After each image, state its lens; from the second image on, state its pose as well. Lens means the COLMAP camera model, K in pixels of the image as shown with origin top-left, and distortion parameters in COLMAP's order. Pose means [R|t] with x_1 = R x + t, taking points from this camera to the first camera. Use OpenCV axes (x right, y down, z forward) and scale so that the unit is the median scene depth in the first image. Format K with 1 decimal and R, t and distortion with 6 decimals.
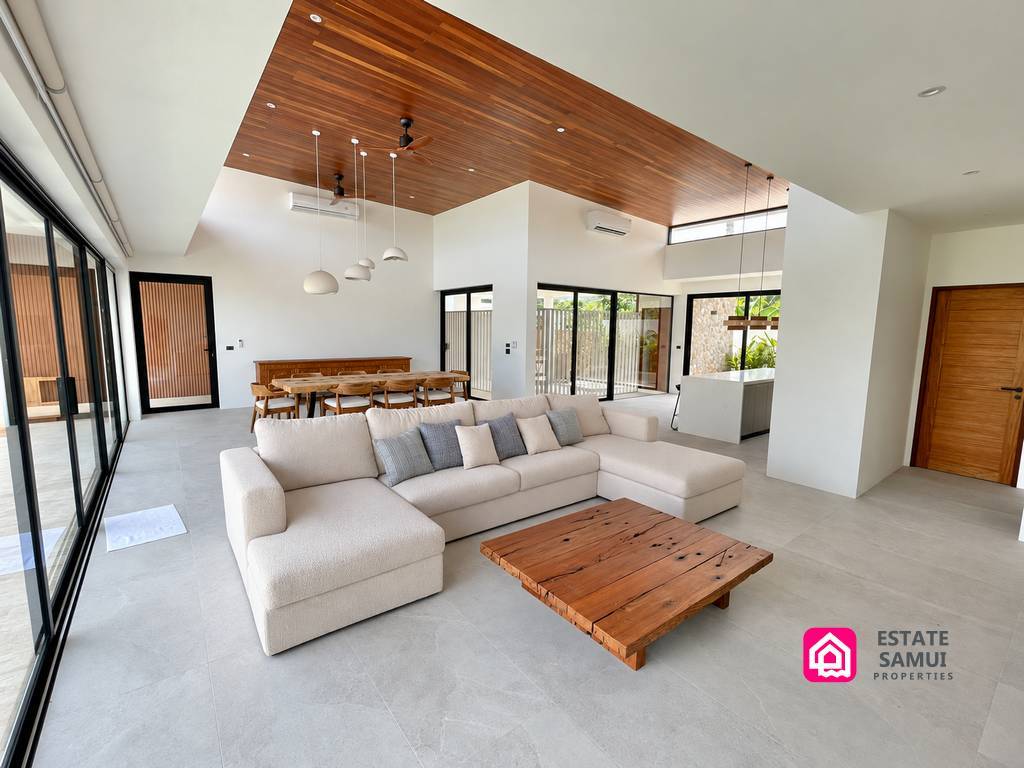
lens RADIAL K [[474.0, 0, 506.7], [0, 474.0, 383.5], [0, 0, 1]] dist [0.001870, 0.000365]
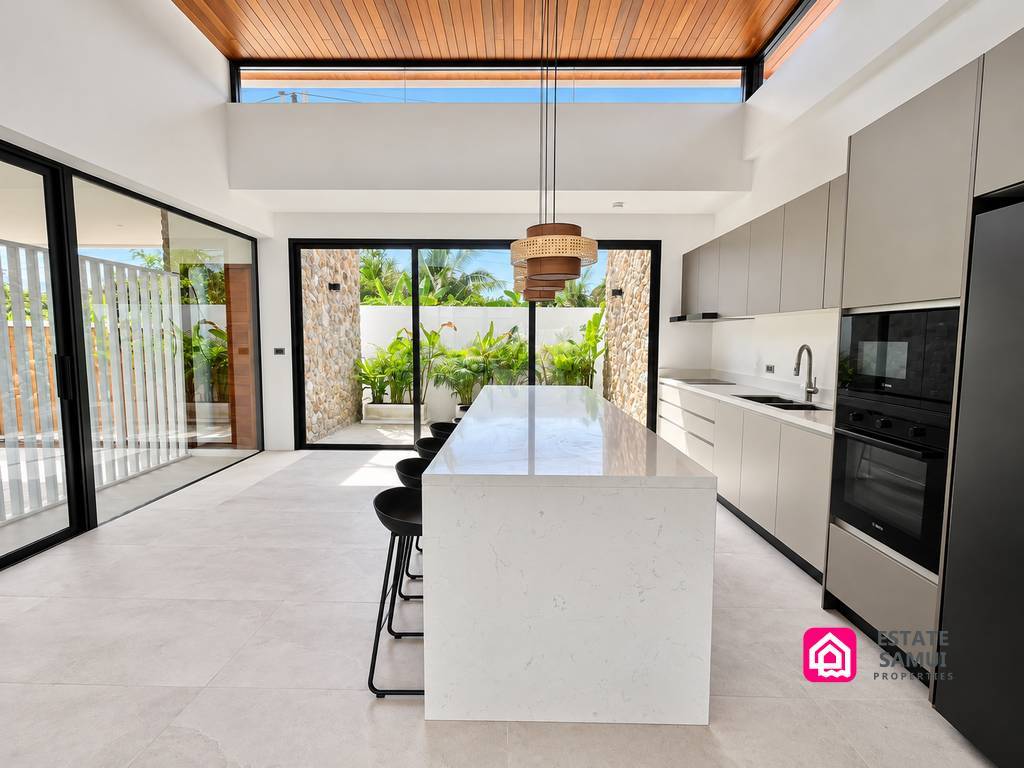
lens RADIAL K [[474.0, 0, 506.7], [0, 474.0, 383.5], [0, 0, 1]] dist [0.001870, 0.000365]
pose [[0.647675, -0.081796, 0.757513, 0.147713], [0.089339, 0.995515, 0.031111, -0.038293], [-0.756661, 0.047526, 0.652078, 0.515542]]
